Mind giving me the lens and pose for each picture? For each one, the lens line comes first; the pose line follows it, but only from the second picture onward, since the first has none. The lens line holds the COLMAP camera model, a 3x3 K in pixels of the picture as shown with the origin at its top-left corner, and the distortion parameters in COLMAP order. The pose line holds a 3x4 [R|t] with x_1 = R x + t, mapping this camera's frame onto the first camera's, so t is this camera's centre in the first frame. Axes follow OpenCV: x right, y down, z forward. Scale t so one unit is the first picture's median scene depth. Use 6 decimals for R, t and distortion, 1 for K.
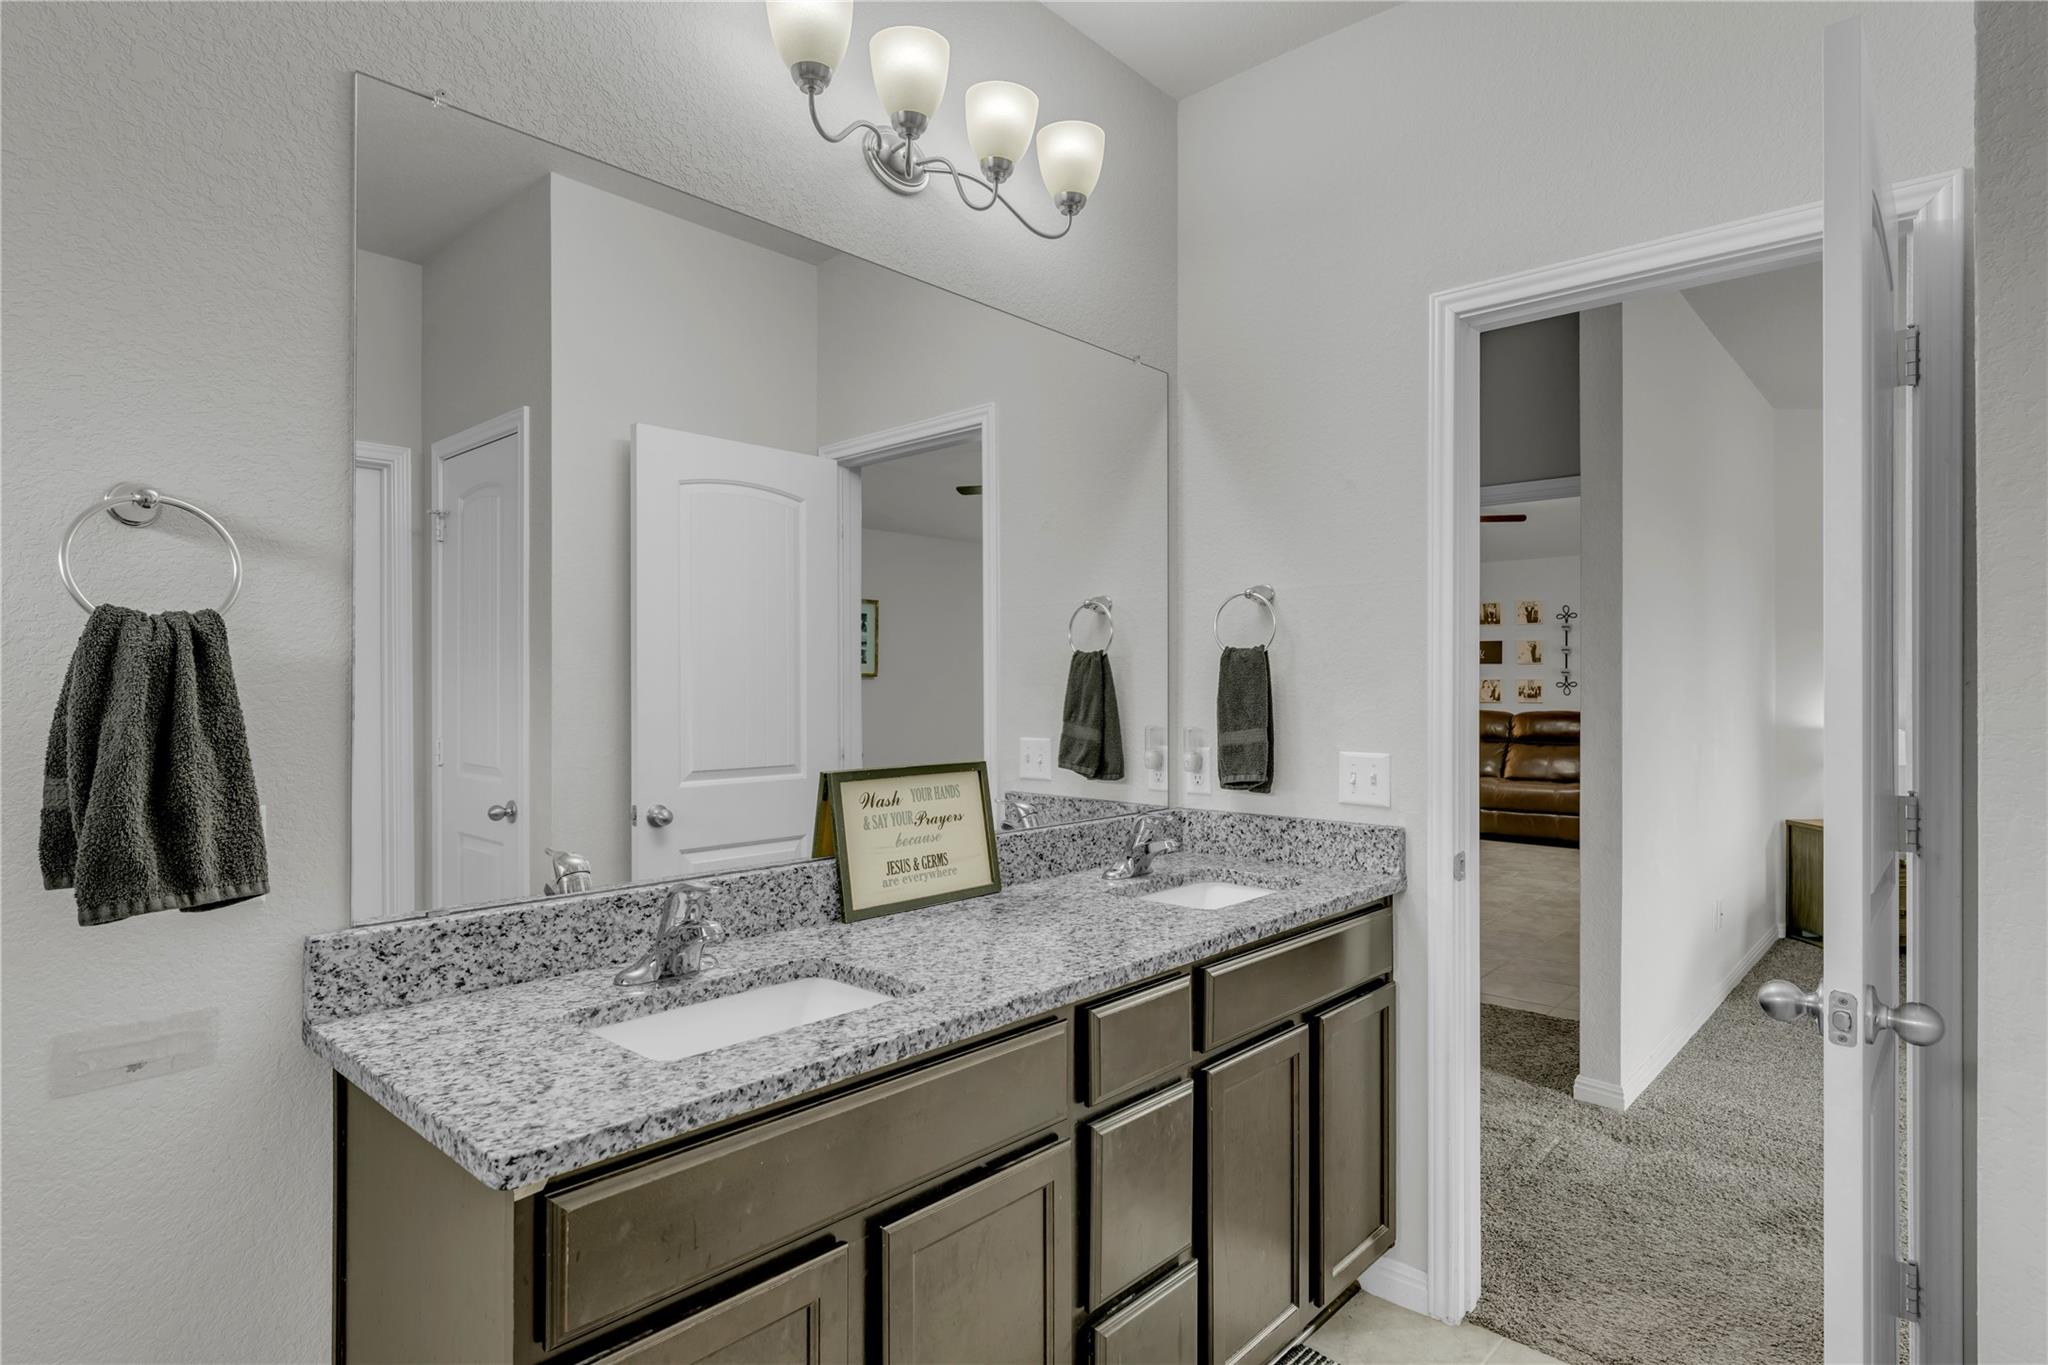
lens RADIAL K [[1158.2, 0, 1011.8], [0, 1158.2, 681.2], [0, 0, 1]] dist [-0.001414, -0.001003]
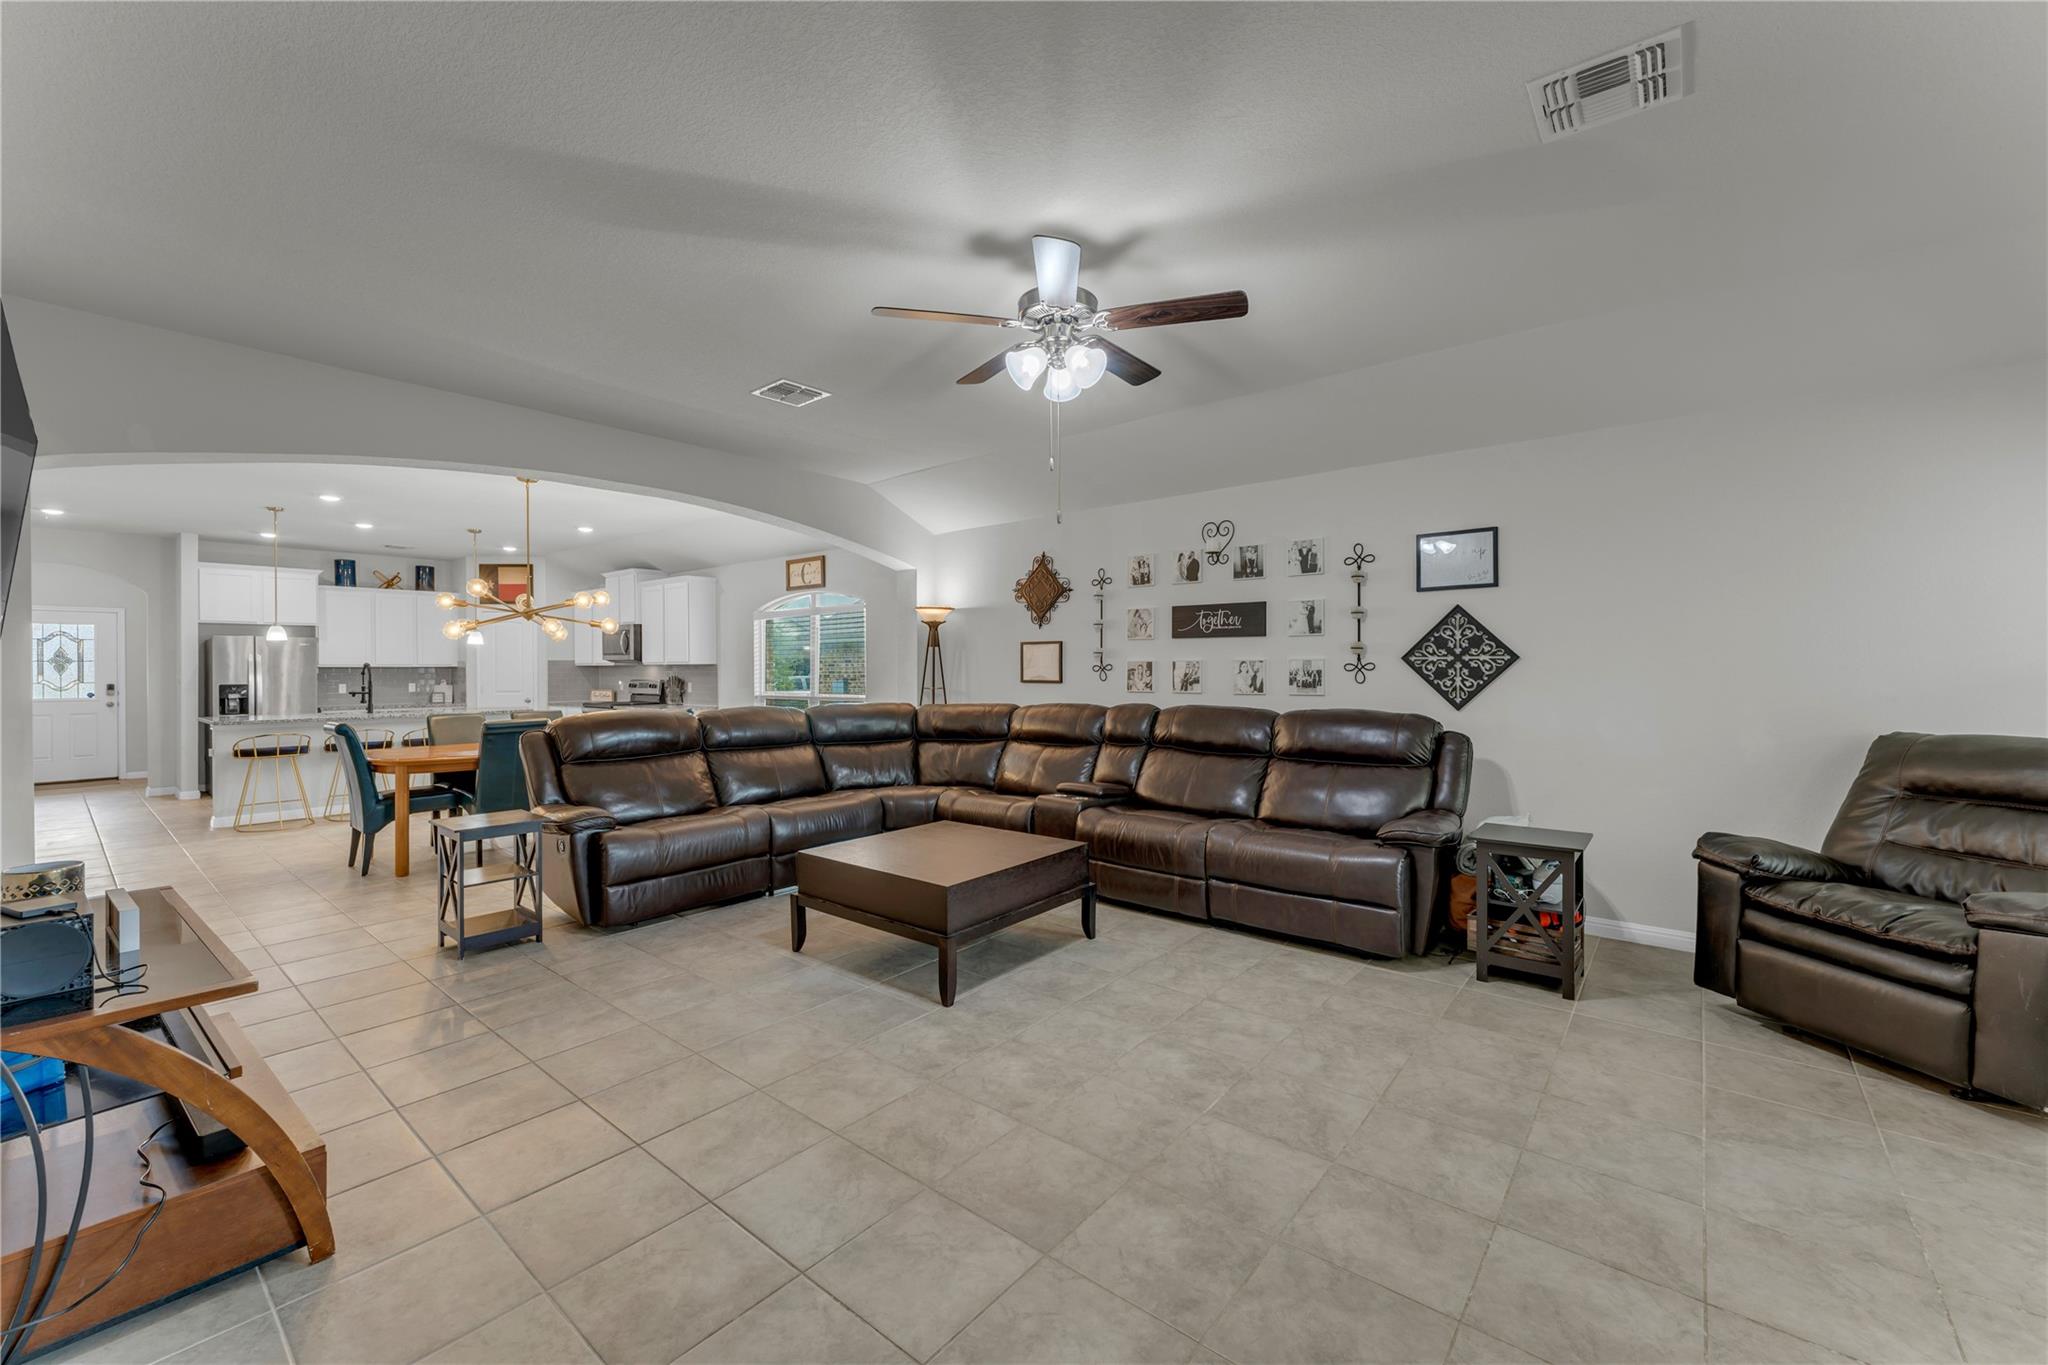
lens RADIAL K [[818.7, 0, 1019.1], [0, 818.7, 671.0], [0, 0, 1]] dist [-0.000846, -0.000312]
pose [[0.999694, -0.003750, 0.024442, 0.276957], [0.003630, 0.999981, 0.004932, 0.002095], [-0.024460, -0.004842, 0.999689, 0.546744]]
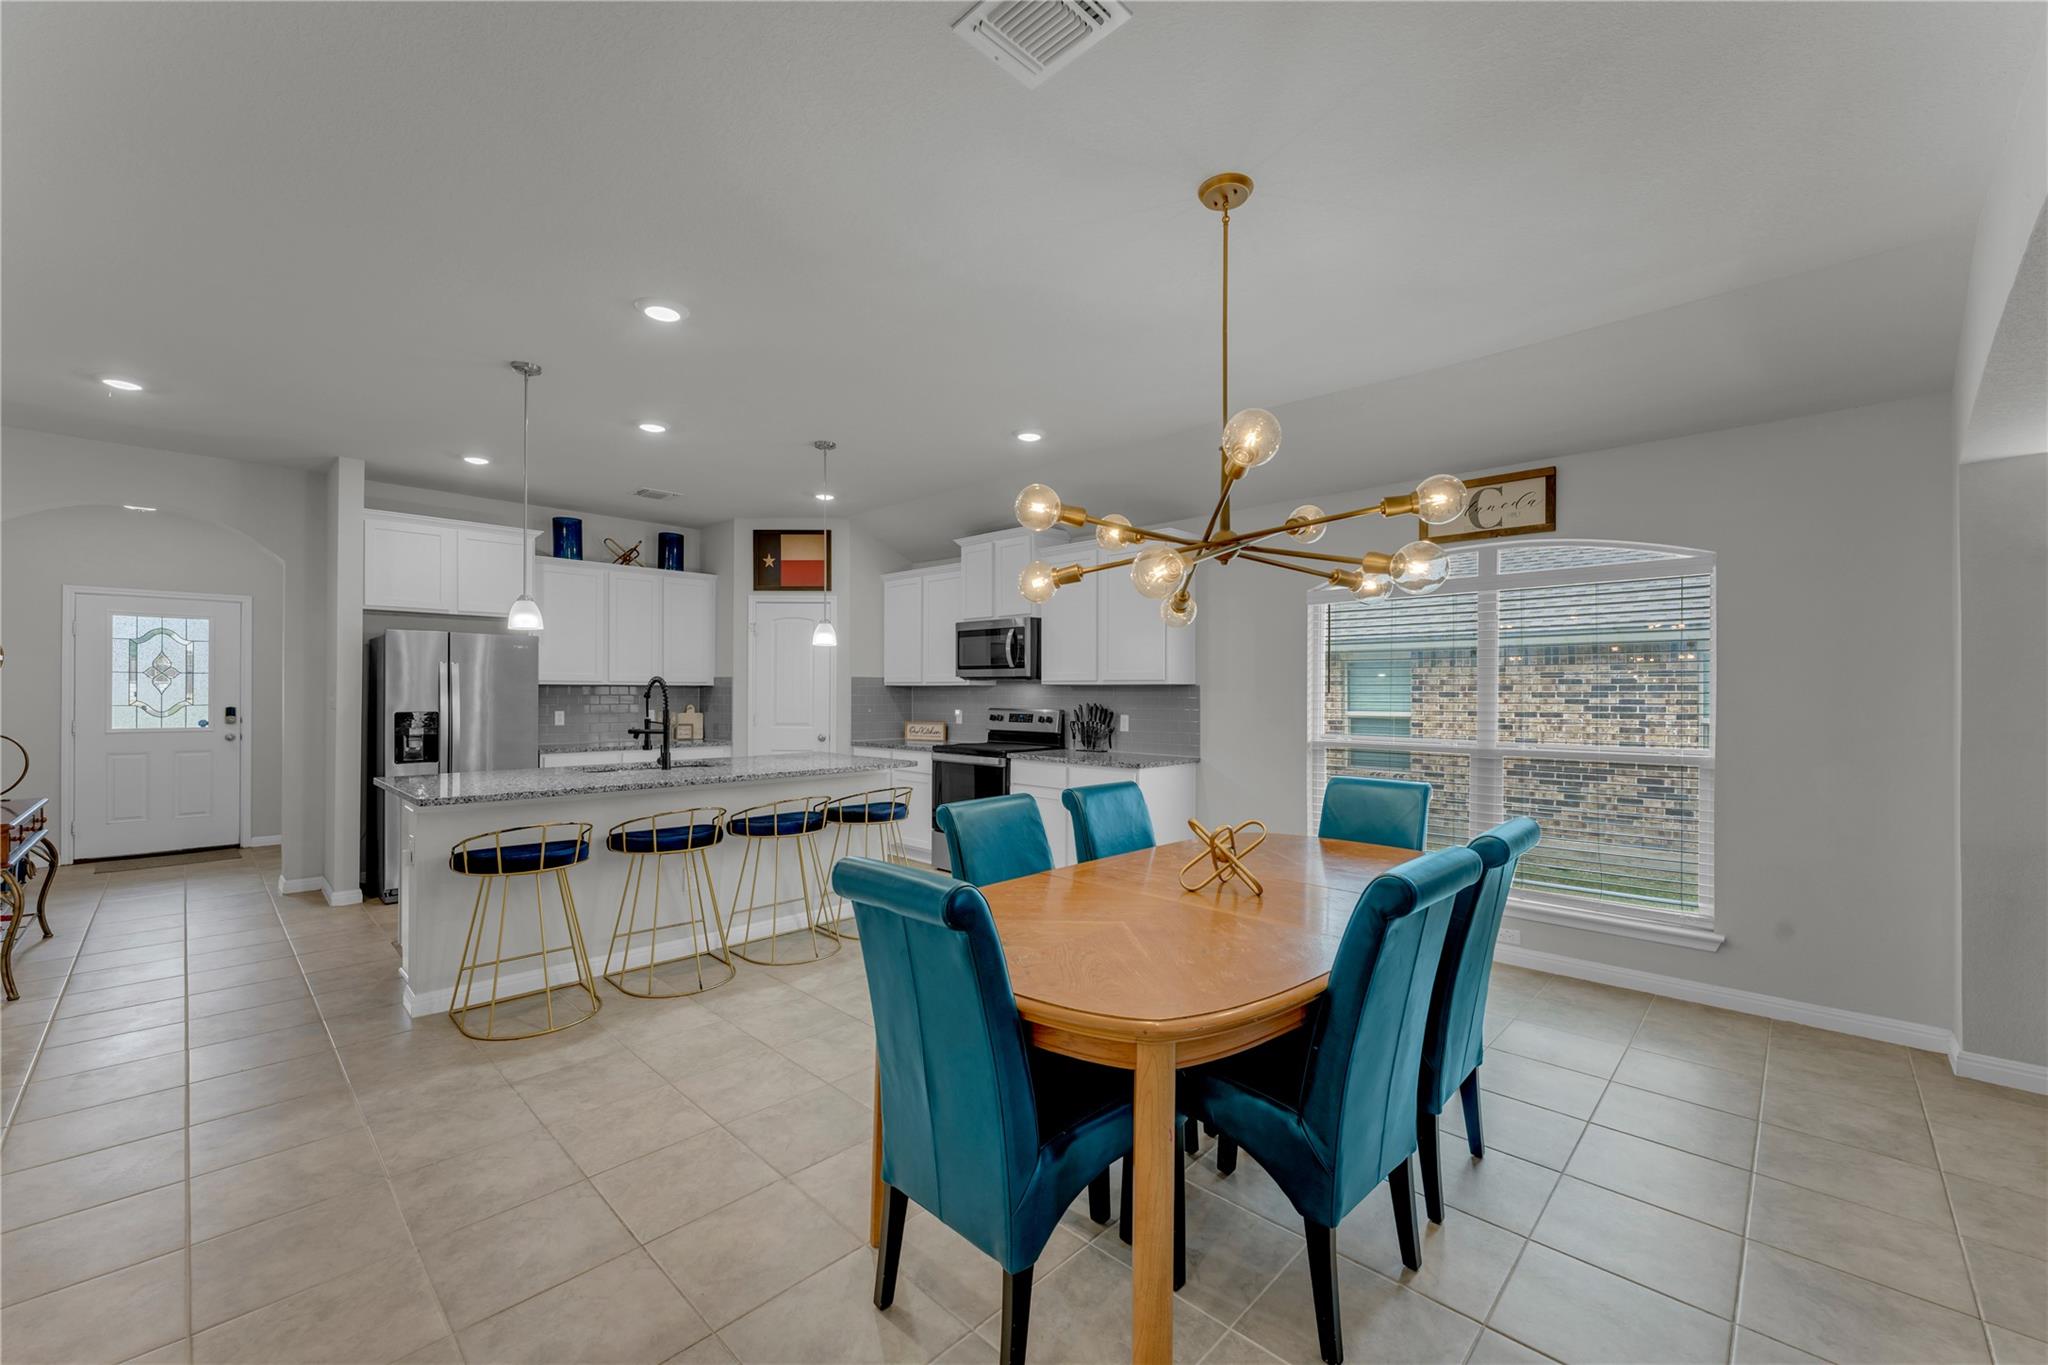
lens RADIAL K [[818.7, 0, 1022.3], [0, 818.7, 690.8], [0, 0, 1]] dist [-0.000846, -0.000312]
pose [[0.998616, 0.004970, -0.052354, -0.103468], [-0.004988, 0.999988, -0.000217, 0.002400], [0.052353, 0.000477, 0.998629, 0.915856]]
